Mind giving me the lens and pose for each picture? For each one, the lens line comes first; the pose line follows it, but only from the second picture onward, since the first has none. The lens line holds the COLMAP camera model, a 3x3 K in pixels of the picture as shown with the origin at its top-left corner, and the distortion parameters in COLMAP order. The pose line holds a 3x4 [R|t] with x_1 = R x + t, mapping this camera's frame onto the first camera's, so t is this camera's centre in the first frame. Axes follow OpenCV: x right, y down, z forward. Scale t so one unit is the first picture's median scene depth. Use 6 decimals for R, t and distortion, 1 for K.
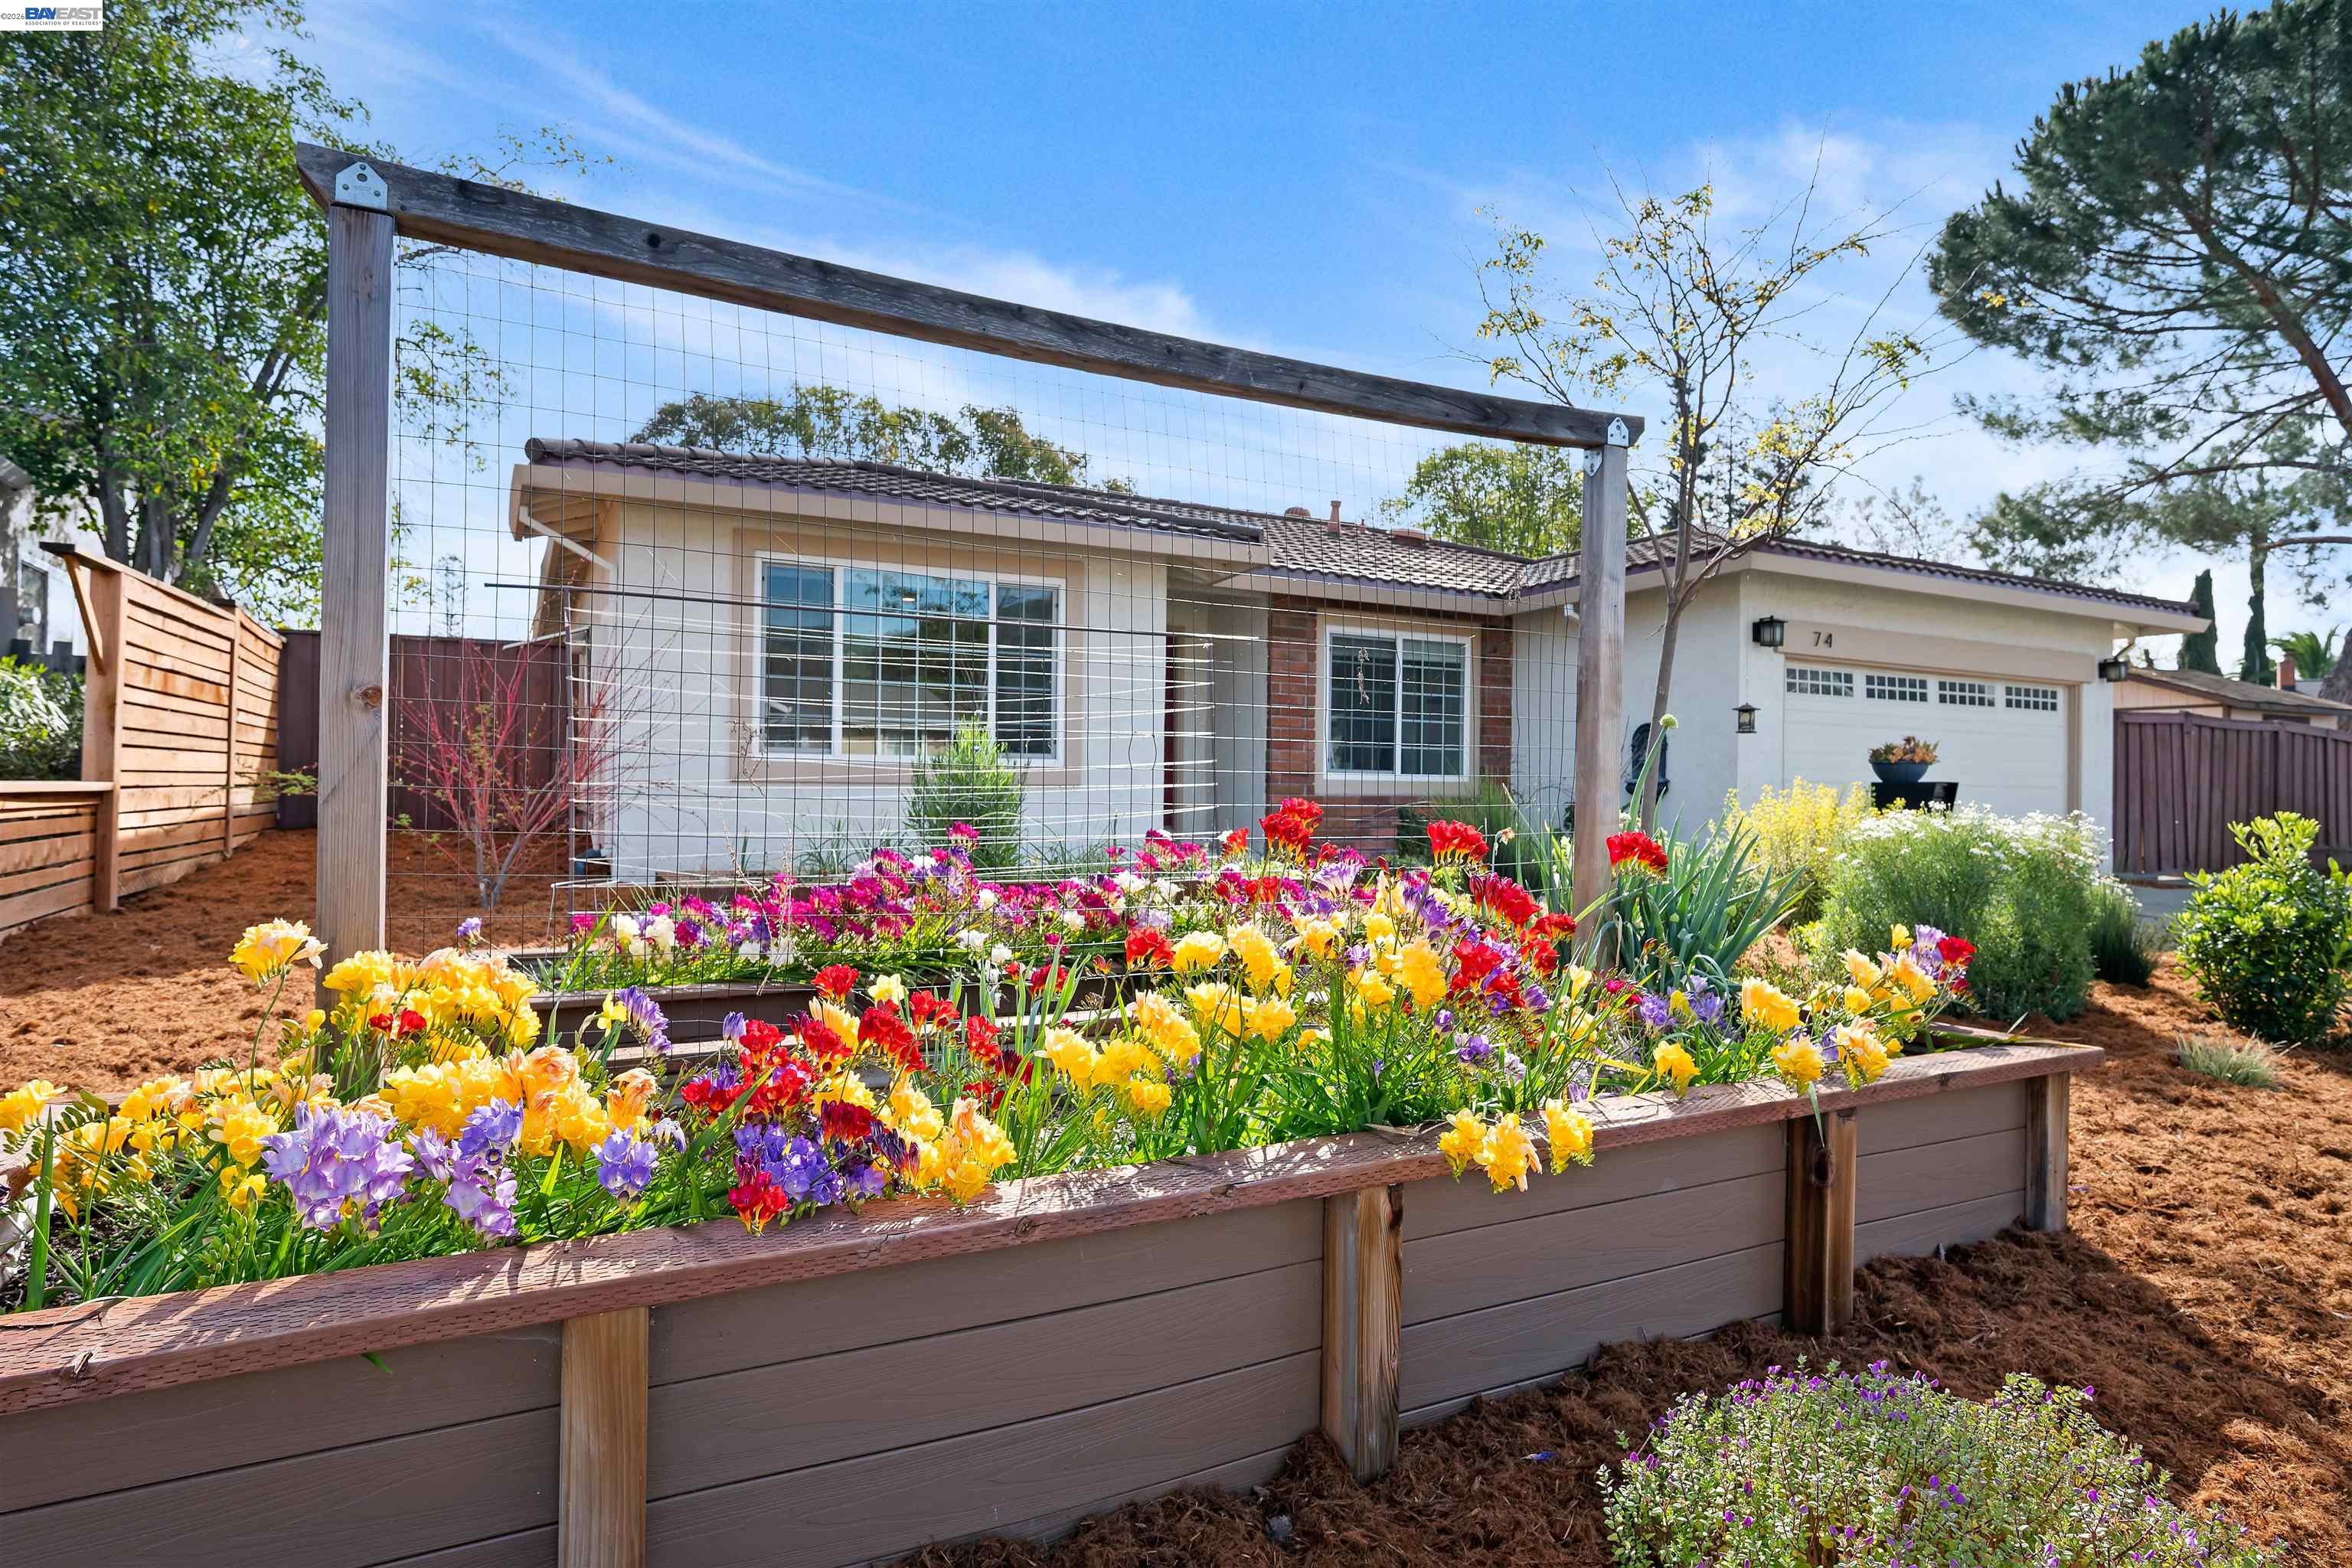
lens RADIAL K [[1326.8, 0, 1176.9], [0, 1326.8, 792.0], [0, 0, 1]] dist [0.000430, -0.001854]
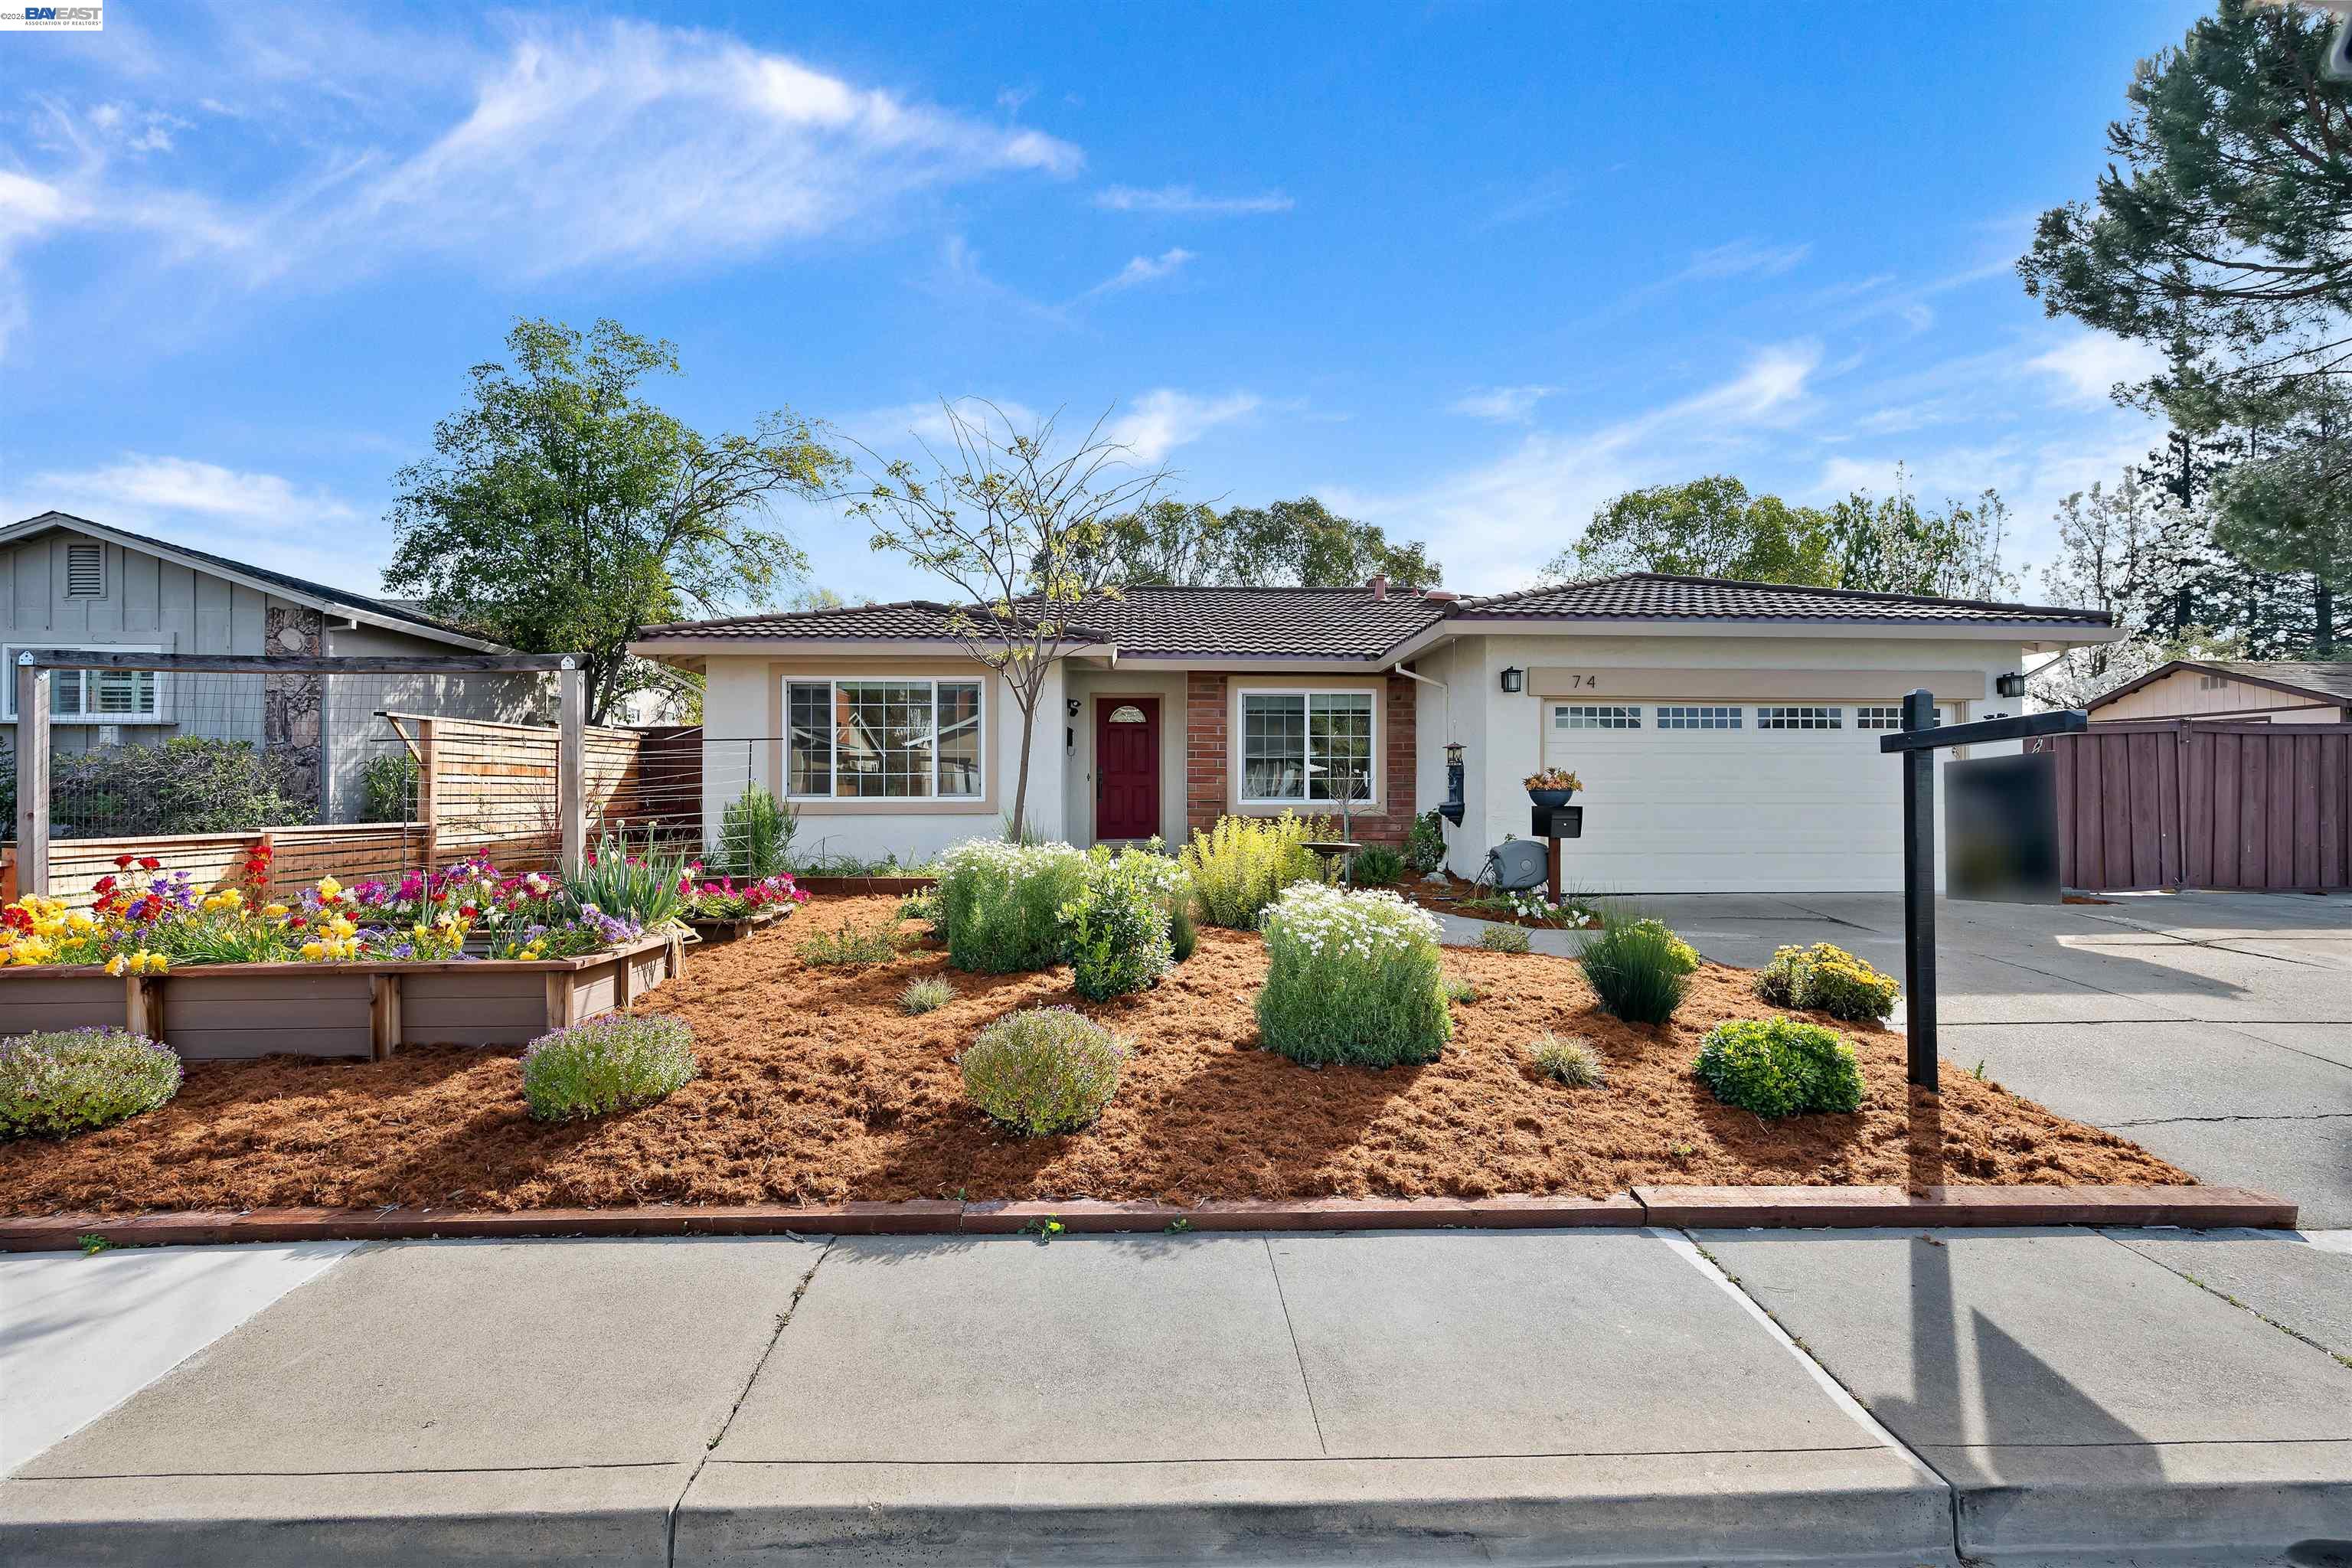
lens RADIAL K [[1151.4, 0, 1200.7], [0, 1151.4, 802.2], [0, 0, 1]] dist [0.000559, 0.000696]
pose [[0.902873, -0.012553, -0.429724, 0.615693], [0.013150, 0.999912, -0.001582, -0.011941], [0.429706, -0.004223, 0.902959, -0.057578]]
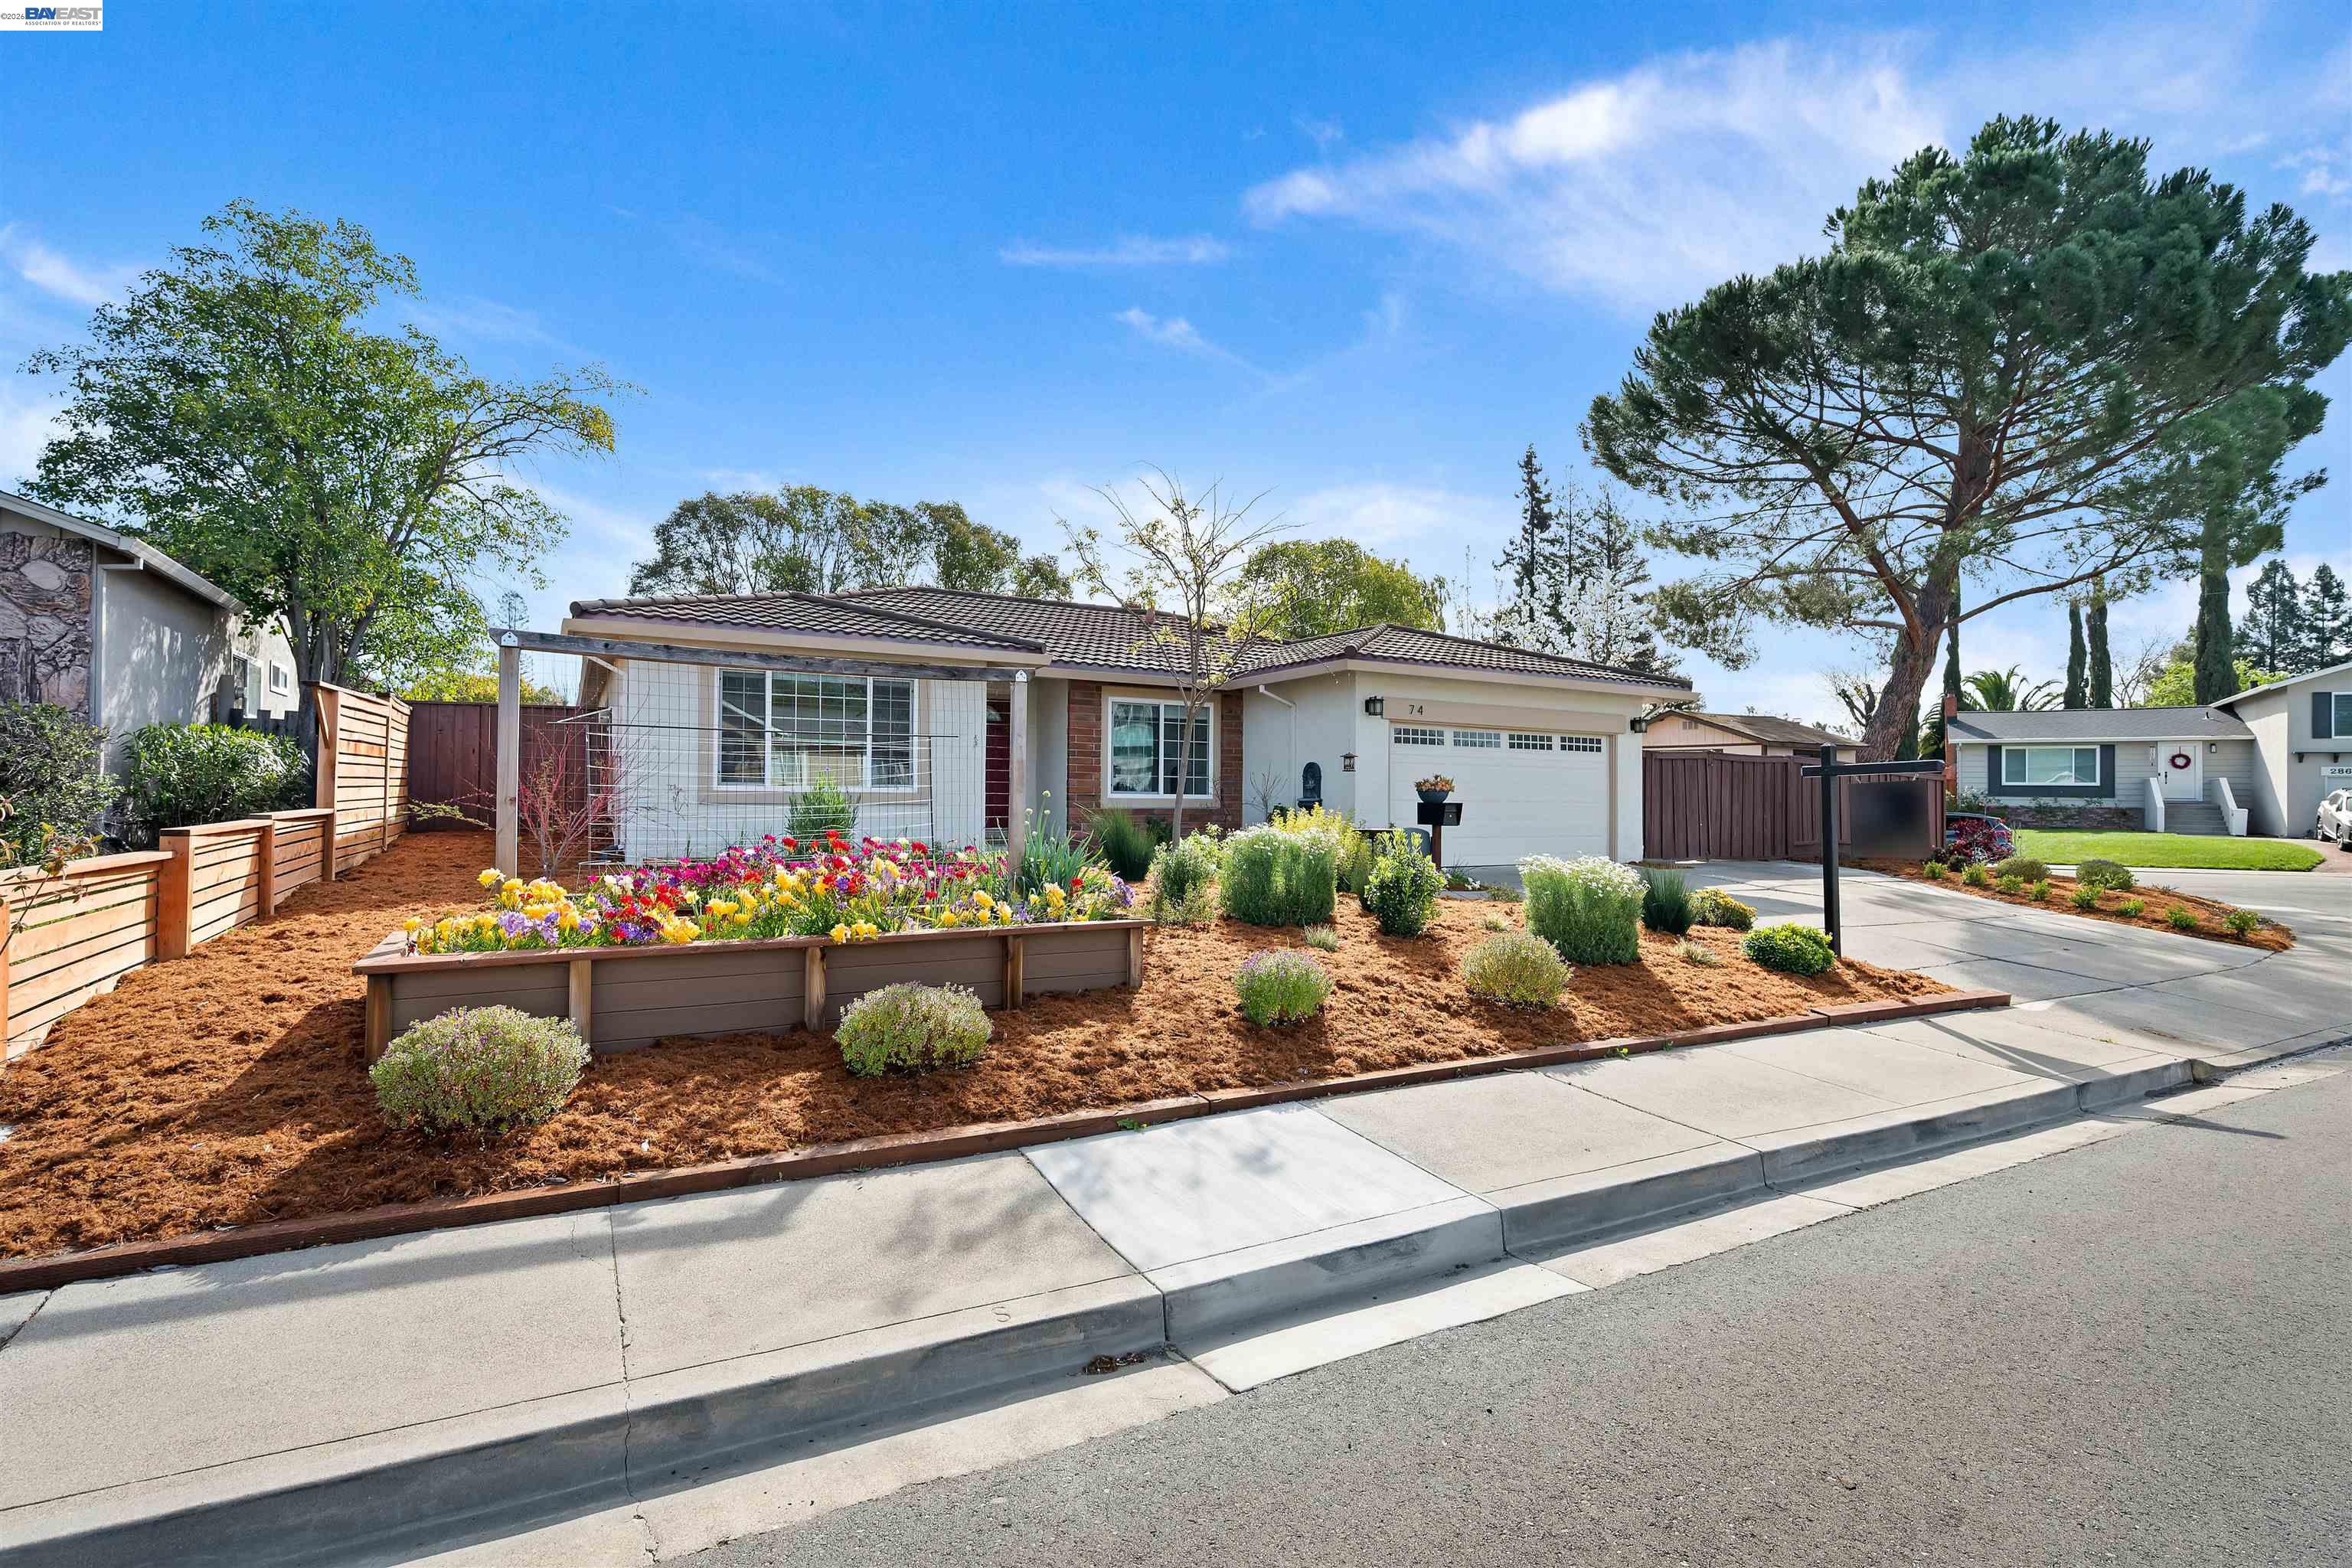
lens RADIAL K [[1151.4, 0, 1197.4], [0, 1151.4, 794.4], [0, 0, 1]] dist [0.000559, 0.000696]
pose [[0.999331, 0.000495, 0.036571, 0.178909], [-0.000579, 0.999997, 0.002298, -0.017973], [-0.036569, -0.002318, 0.999328, -0.349416]]
